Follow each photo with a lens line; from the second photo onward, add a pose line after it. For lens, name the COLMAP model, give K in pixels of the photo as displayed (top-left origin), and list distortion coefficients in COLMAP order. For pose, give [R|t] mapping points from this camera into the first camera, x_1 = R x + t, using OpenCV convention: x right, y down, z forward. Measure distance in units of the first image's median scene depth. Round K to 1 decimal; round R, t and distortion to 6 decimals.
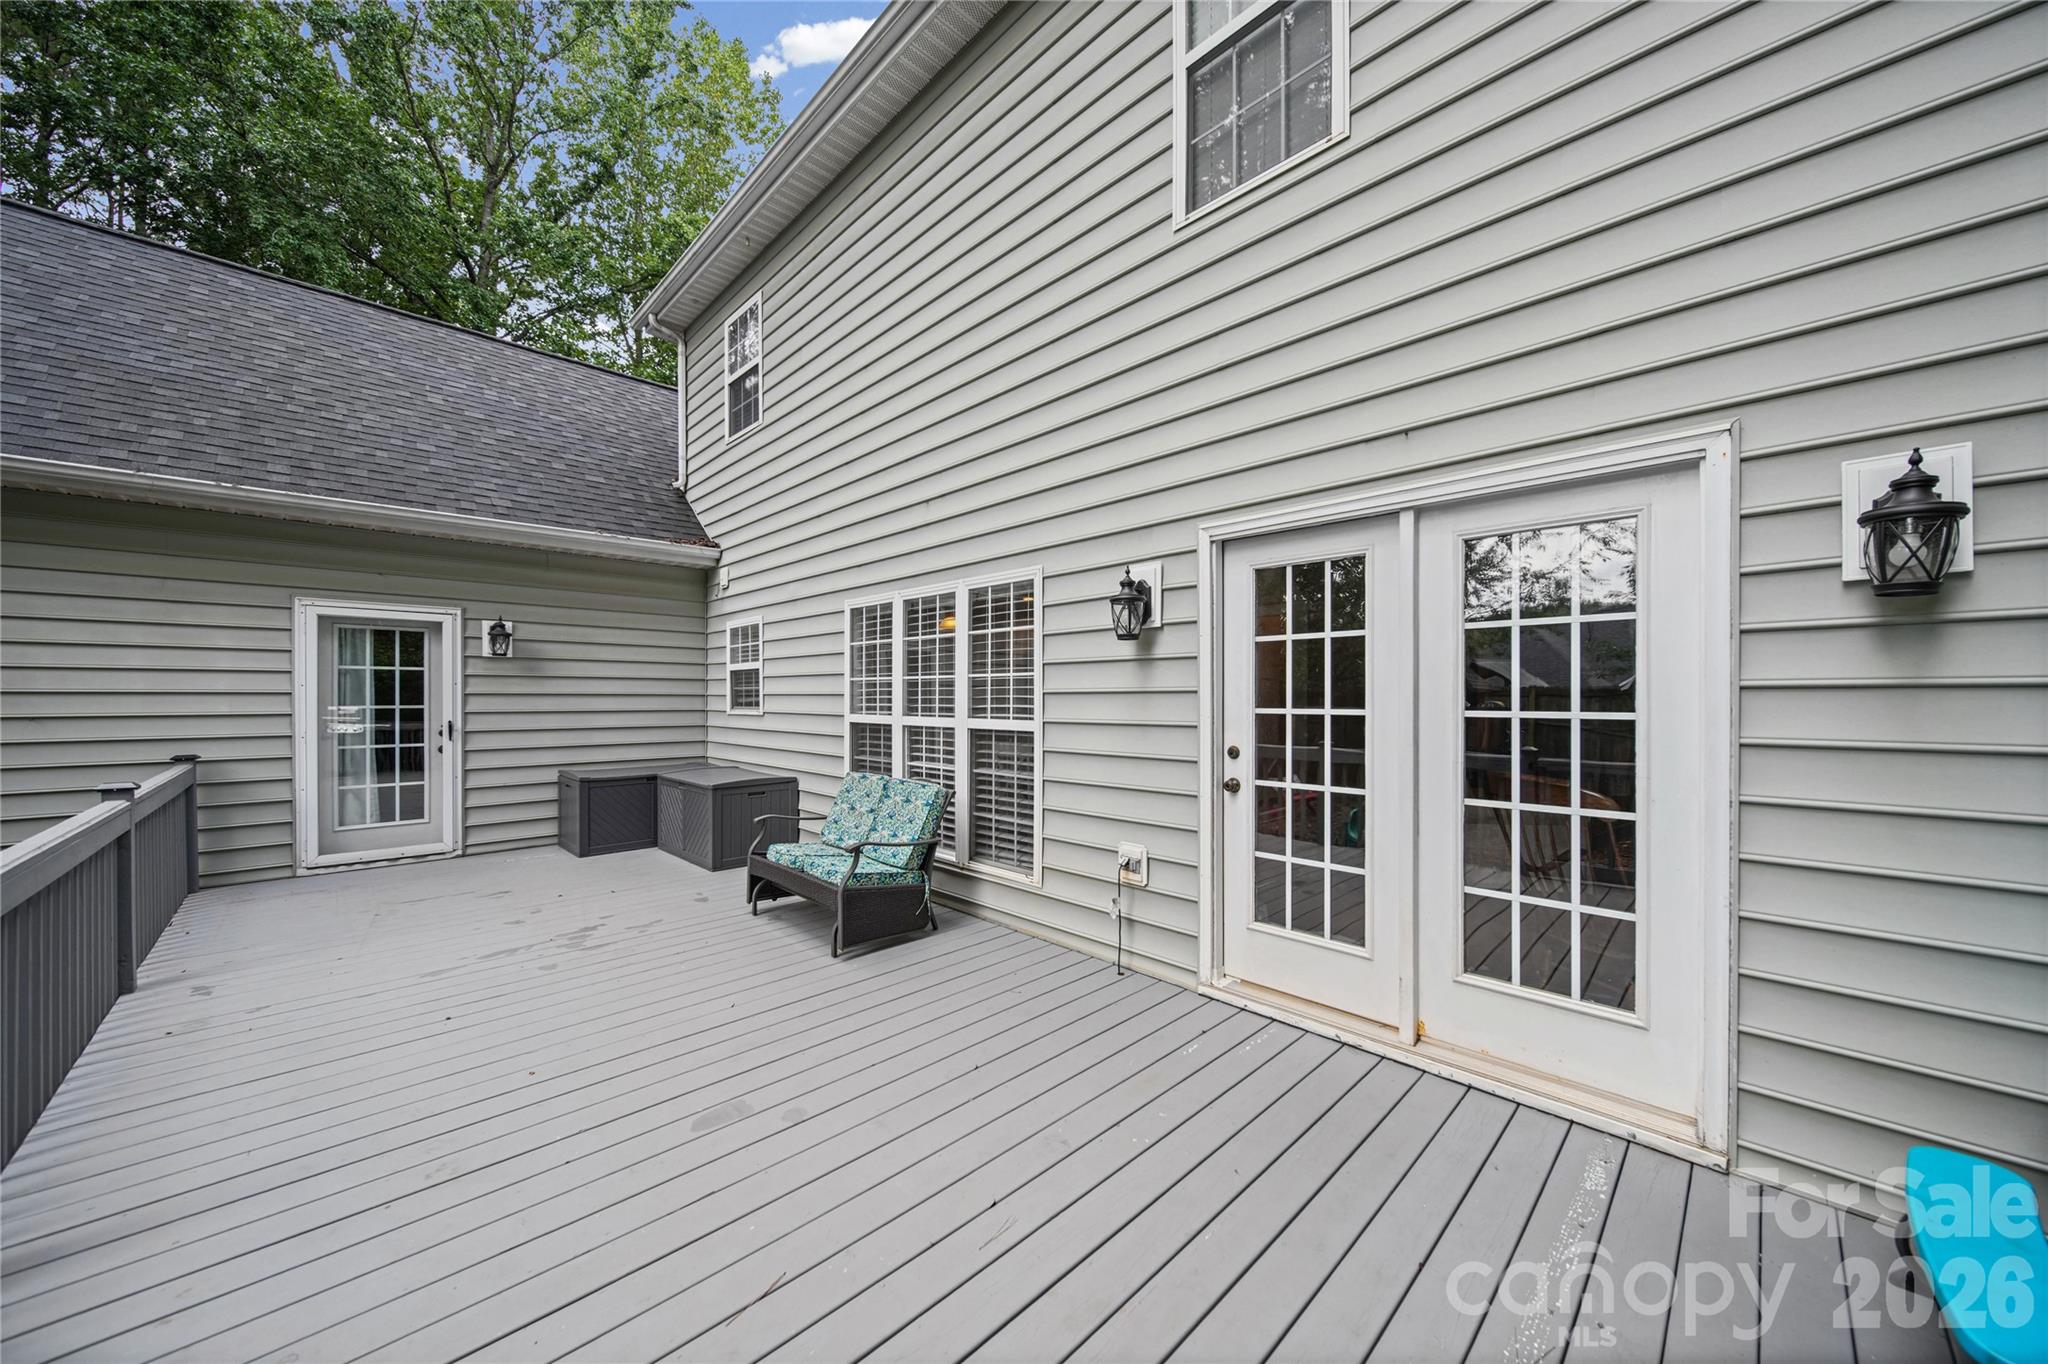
lens RADIAL K [[726.6, 0, 1022.8], [0, 726.6, 696.6], [0, 0, 1]] dist [-0.002897, -0.000112]
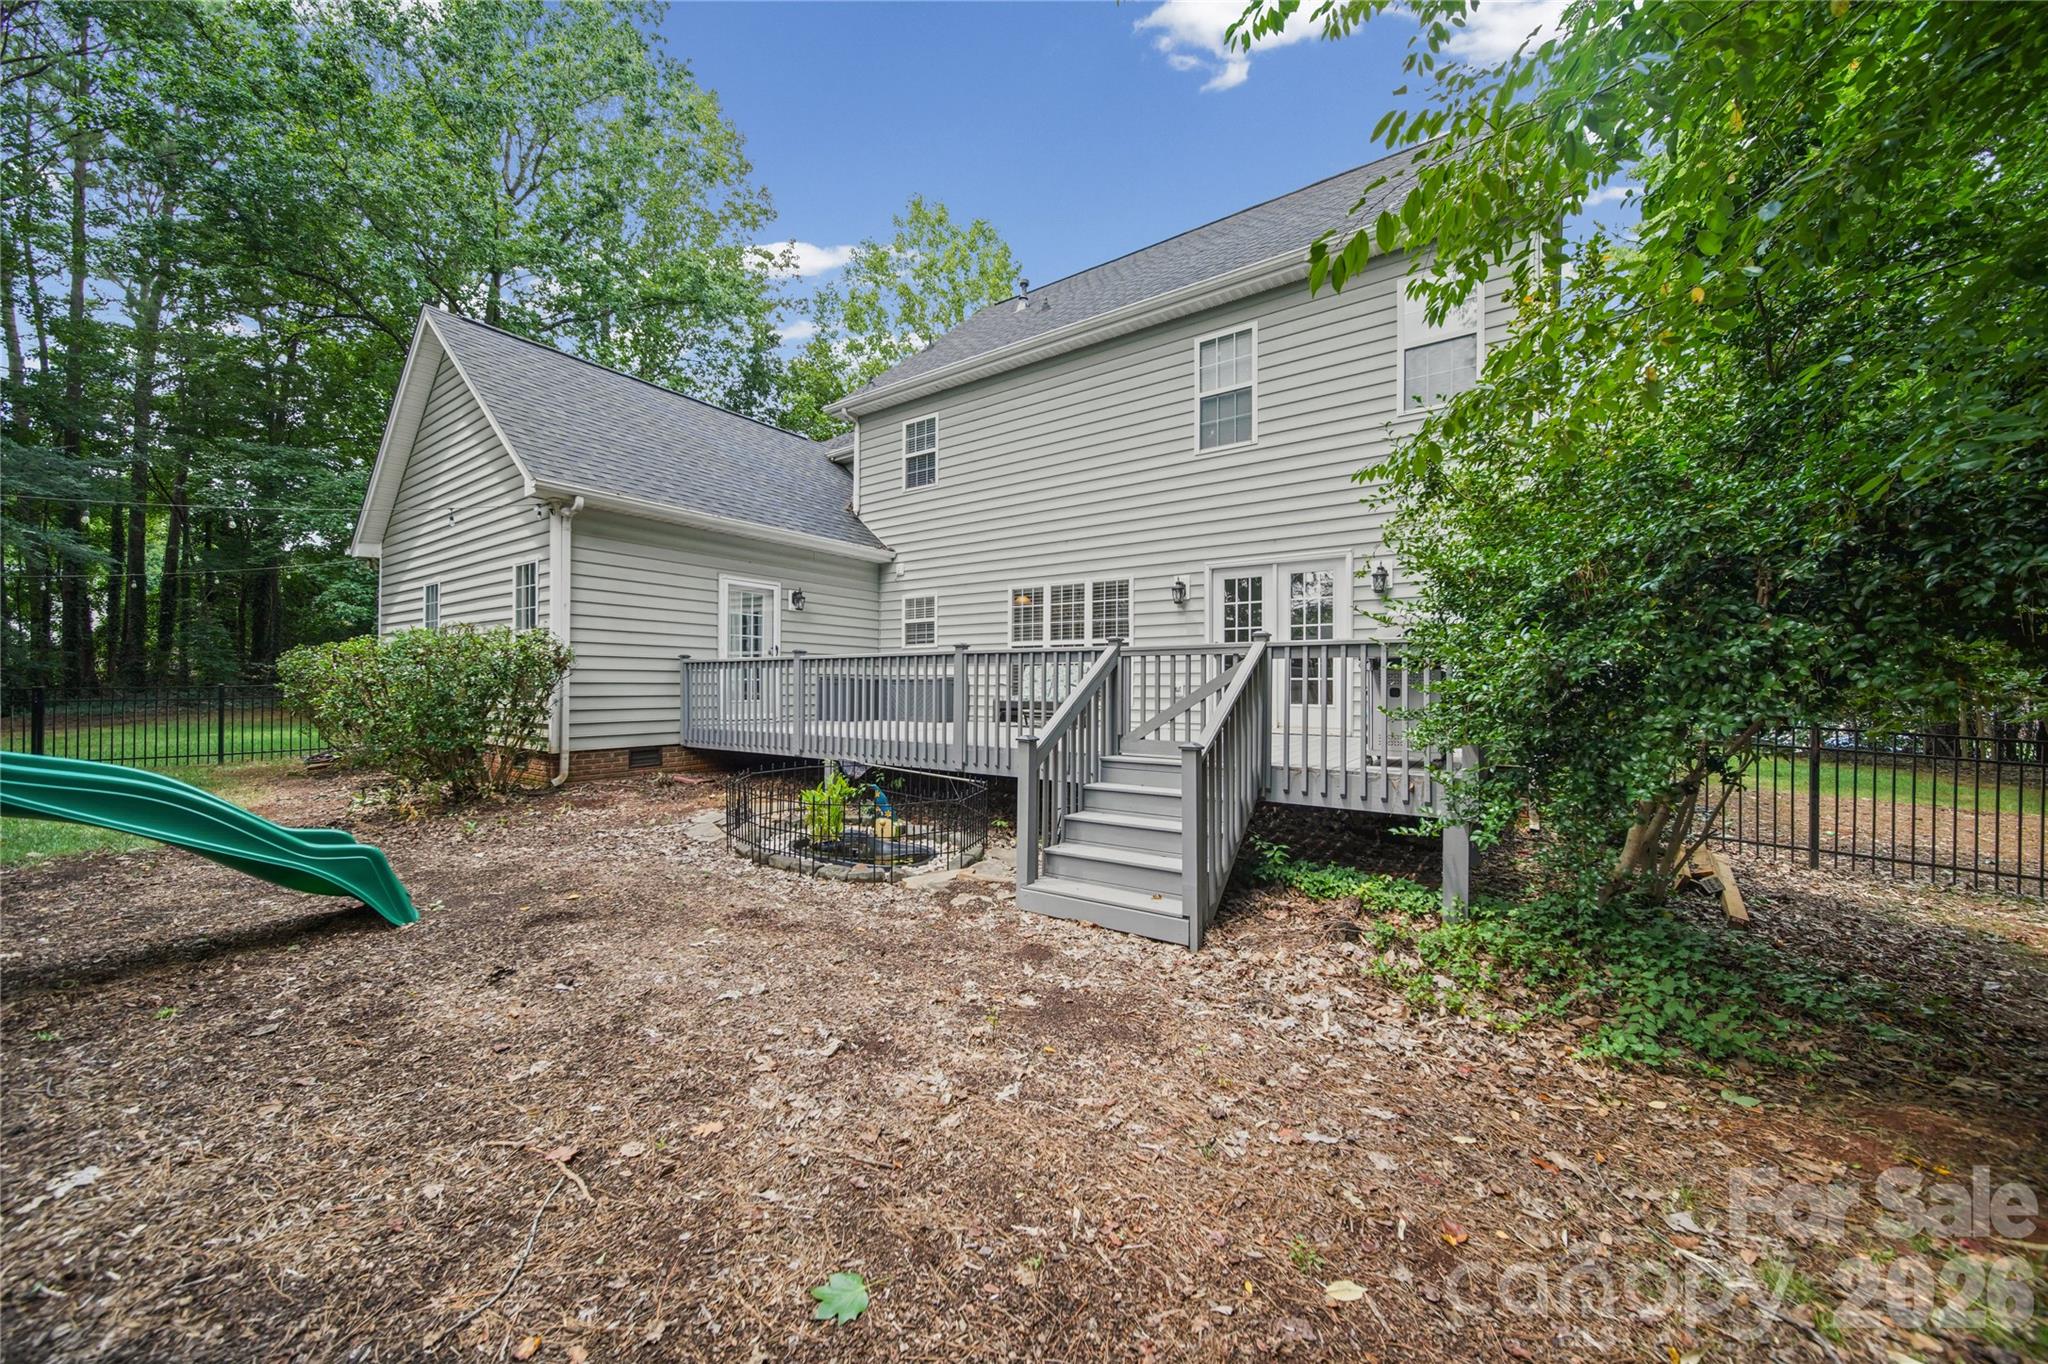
lens RADIAL K [[710.3, 0, 1037.5], [0, 710.3, 673.8], [0, 0, 1]] dist [0.001375, 0.000003]
pose [[0.978415, 0.006033, 0.206560, -0.651706], [-0.002981, 0.999882, -0.015082, 0.160249], [-0.206627, 0.014141, 0.978318, -1.055681]]
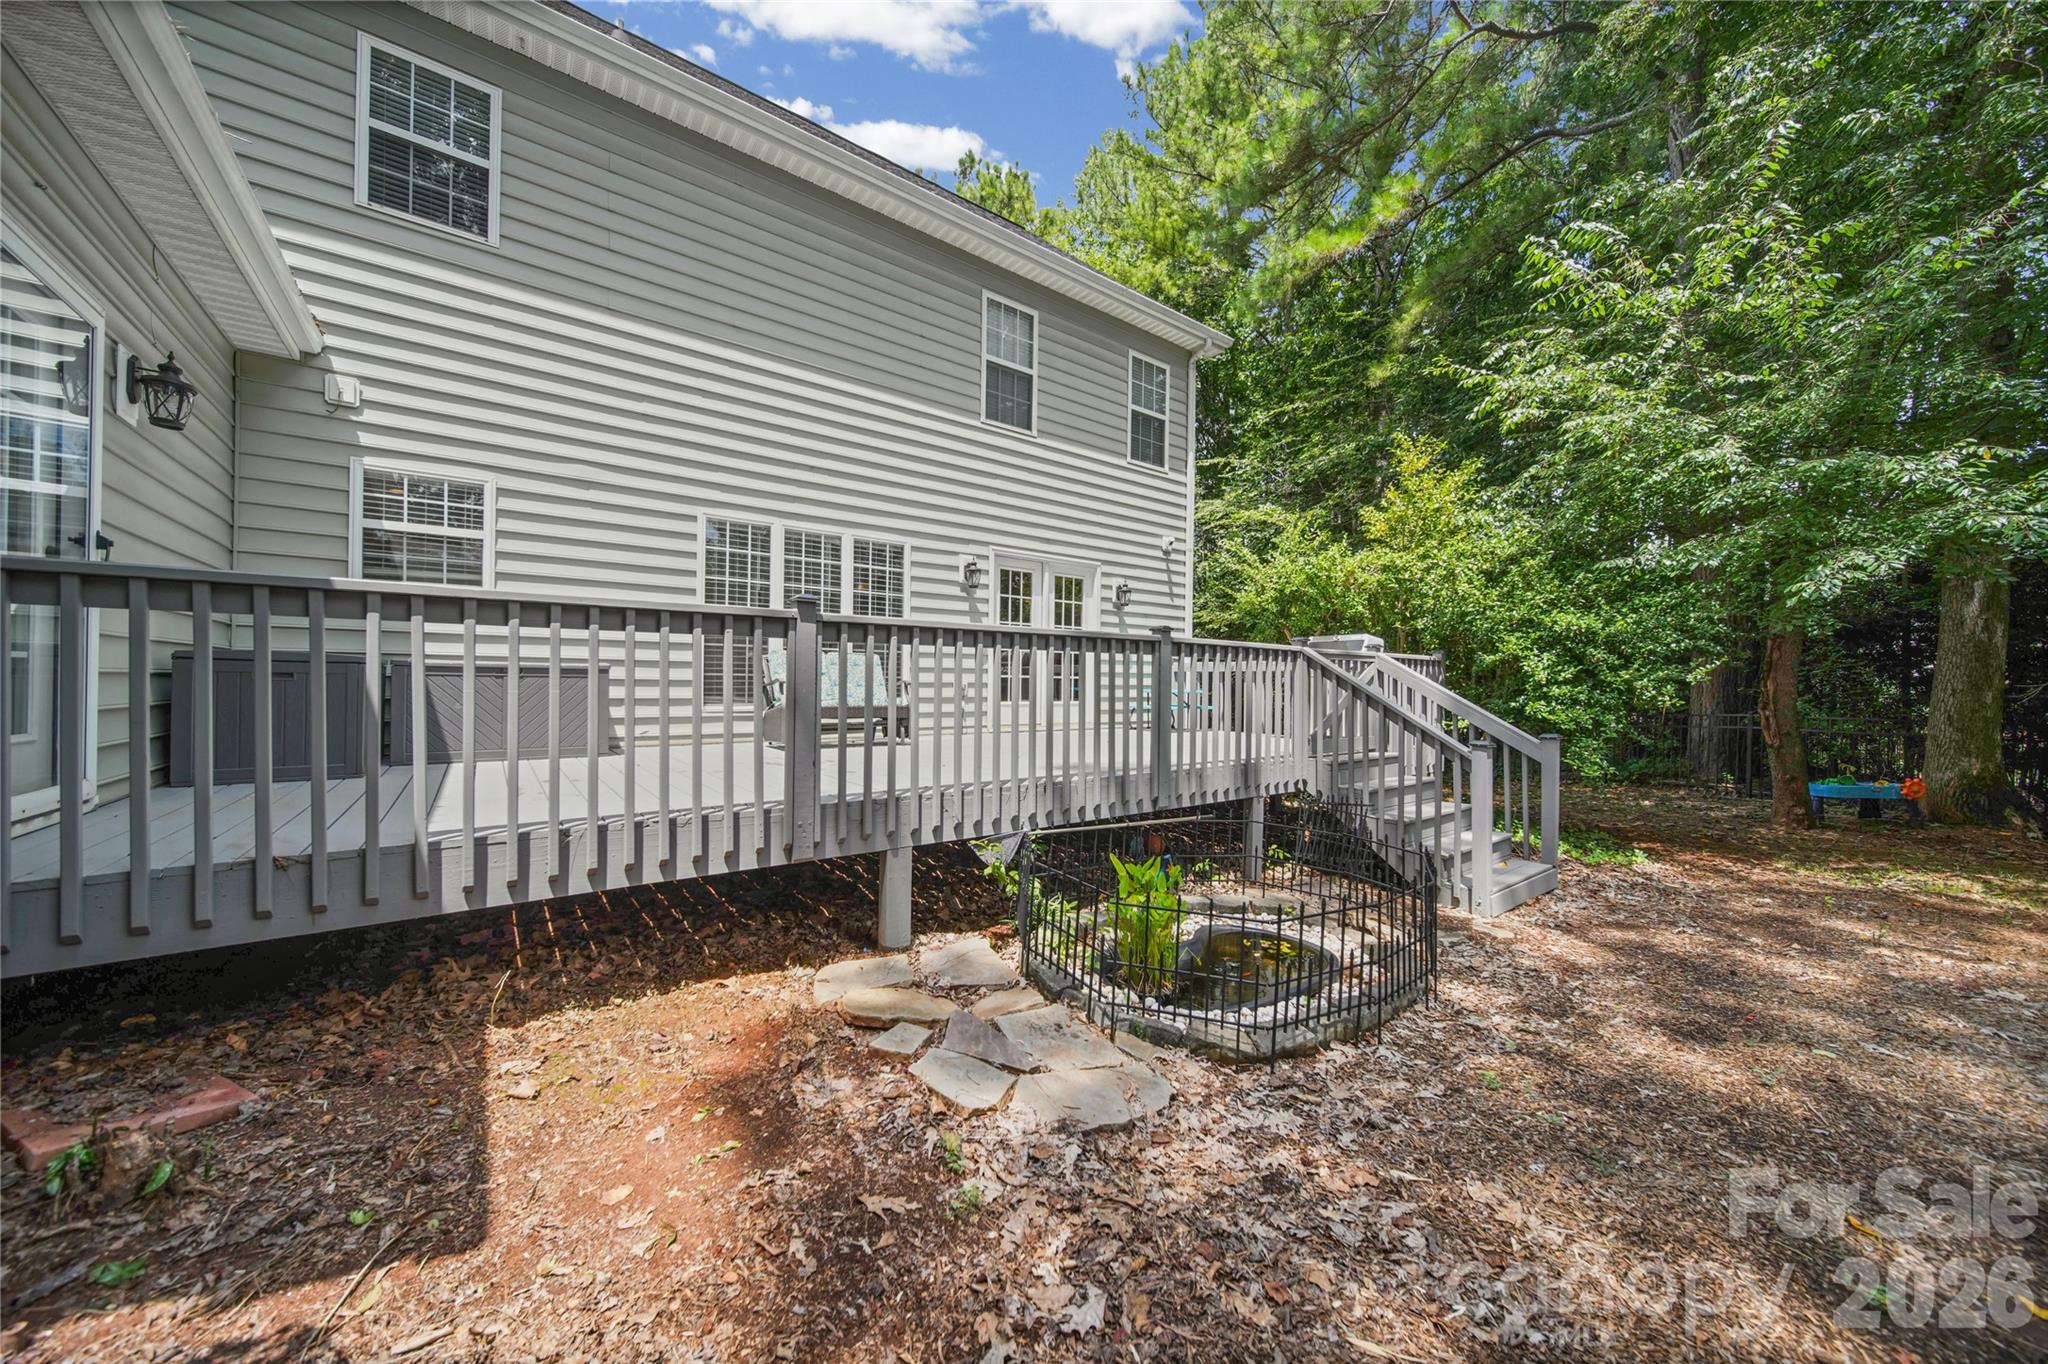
lens RADIAL K [[710.3, 0, 1037.5], [0, 710.3, 673.8], [0, 0, 1]] dist [0.001375, 0.000003]
pose [[0.104824, 0.011887, 0.994420, -1.501903], [-0.007717, 0.999908, -0.011139, 0.159098], [-0.994461, -0.006506, 0.104906, 0.394326]]
